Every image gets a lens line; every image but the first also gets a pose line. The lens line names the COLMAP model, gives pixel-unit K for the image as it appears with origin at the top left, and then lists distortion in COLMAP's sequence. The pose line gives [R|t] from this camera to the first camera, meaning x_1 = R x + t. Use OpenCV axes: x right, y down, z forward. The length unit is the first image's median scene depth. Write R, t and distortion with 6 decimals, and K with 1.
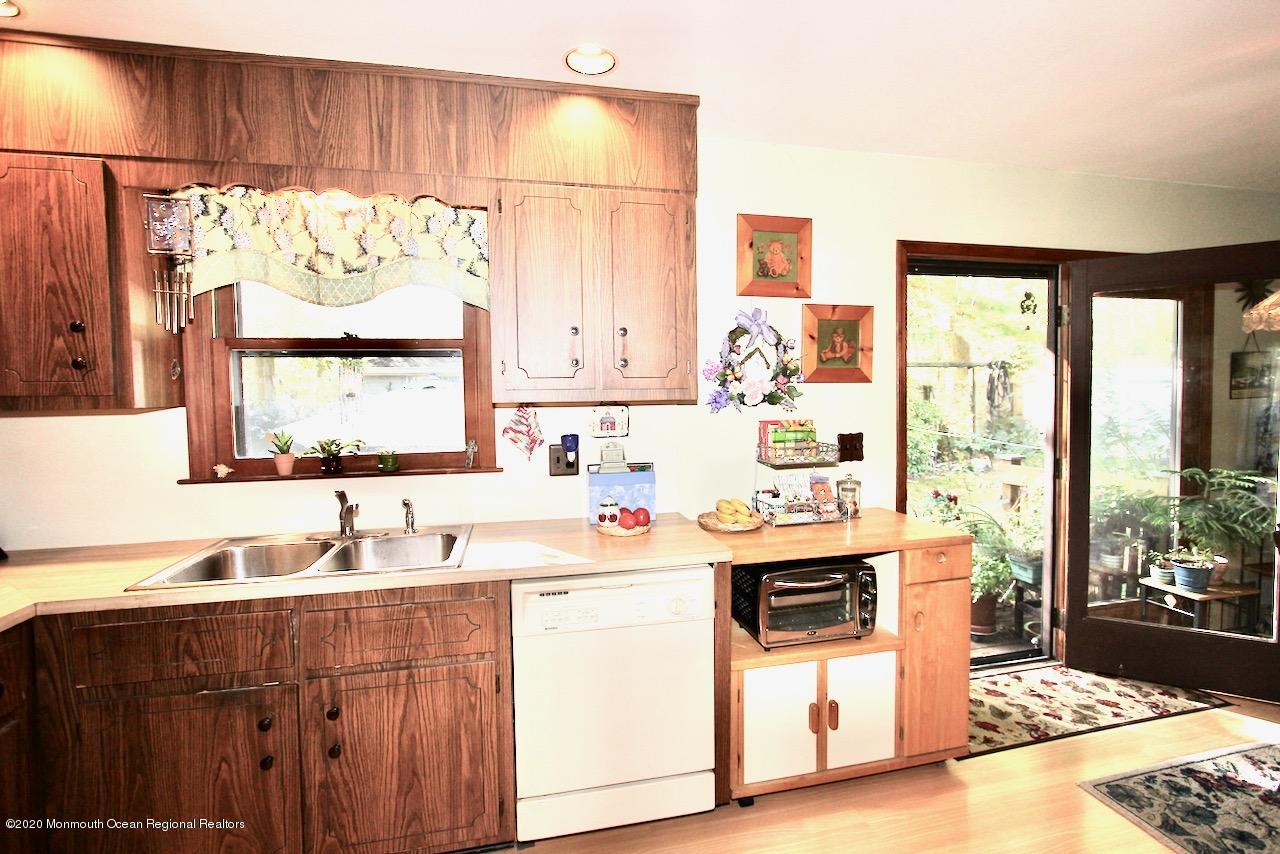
lens RADIAL K [[590.8, 0, 648.4], [0, 590.8, 420.0], [0, 0, 1]] dist [-0.014919, 0.000966]
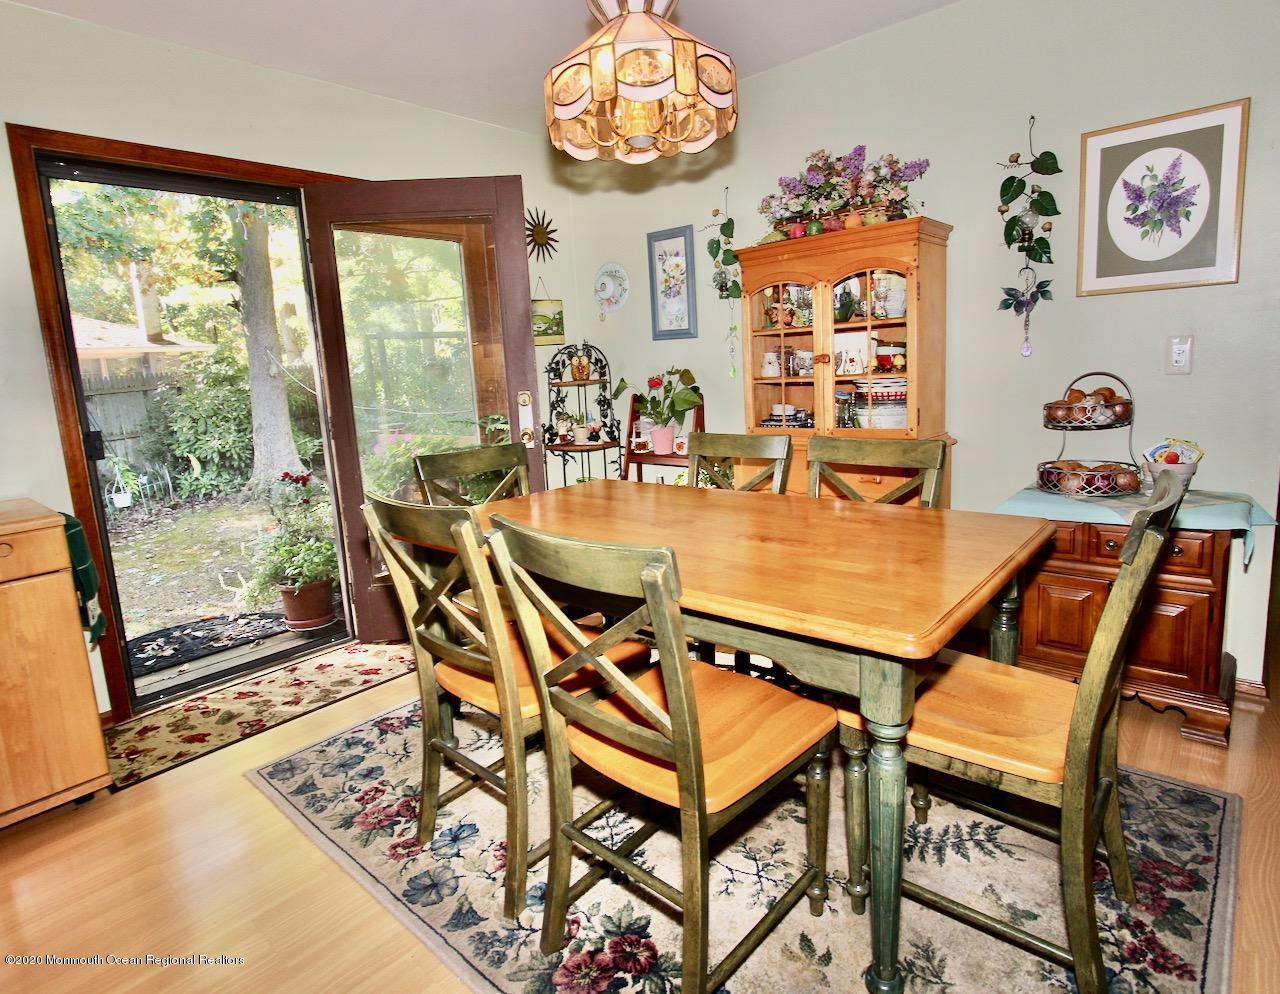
lens RADIAL K [[695.8, 0, 638.6], [0, 695.8, 475.9], [0, 0, 1]] dist [-0.023524, 0.000173]
pose [[0.815803, -0.122572, 0.565192, 0.563302], [0.073024, 0.991292, 0.109576, 0.086706], [-0.573701, -0.048120, 0.817650, -0.141093]]
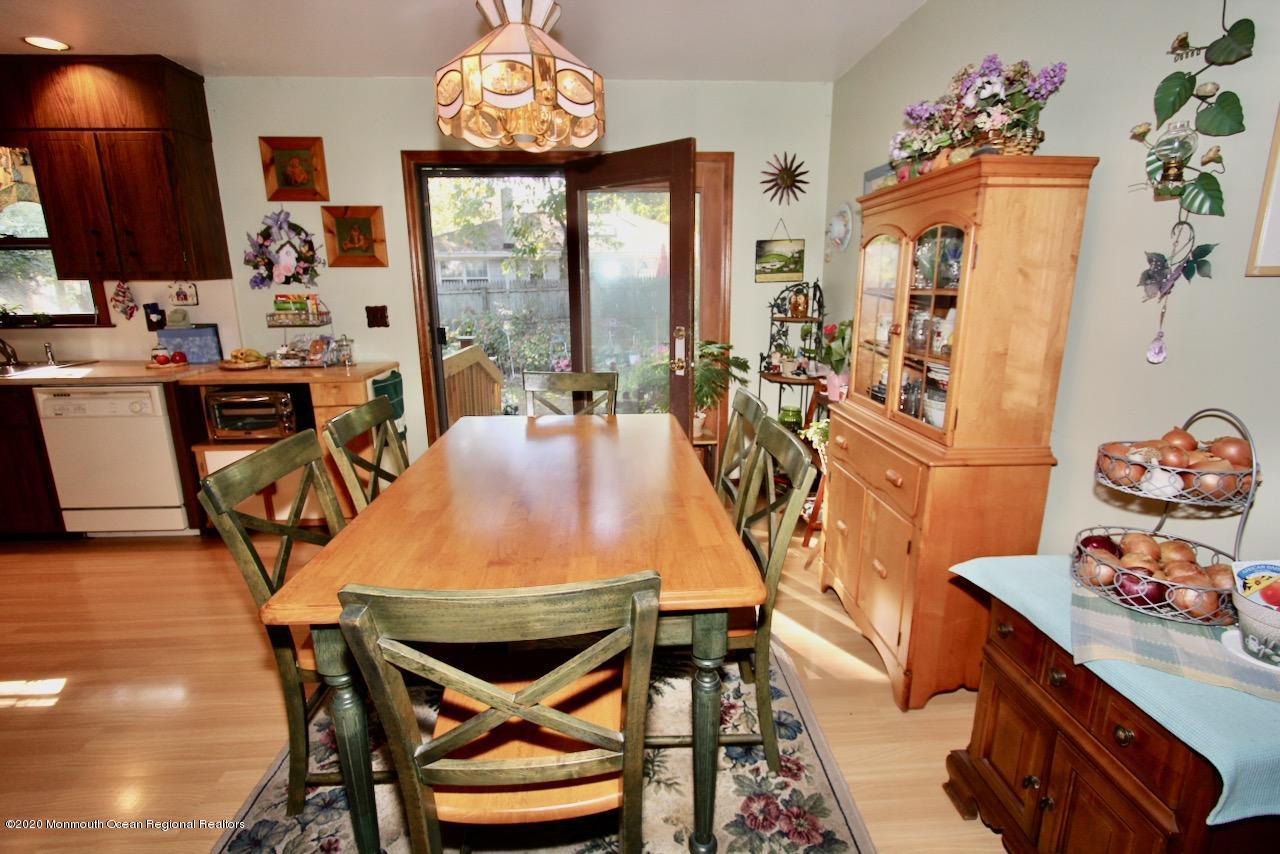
lens RADIAL K [[590.8, 0, 648.4], [0, 590.8, 420.0], [0, 0, 1]] dist [-0.014919, 0.000966]
pose [[0.986562, 0.043937, -0.157369, 1.234982], [-0.014556, 0.982970, 0.183190, 0.024530], [0.162738, -0.178438, 0.970400, -0.252569]]
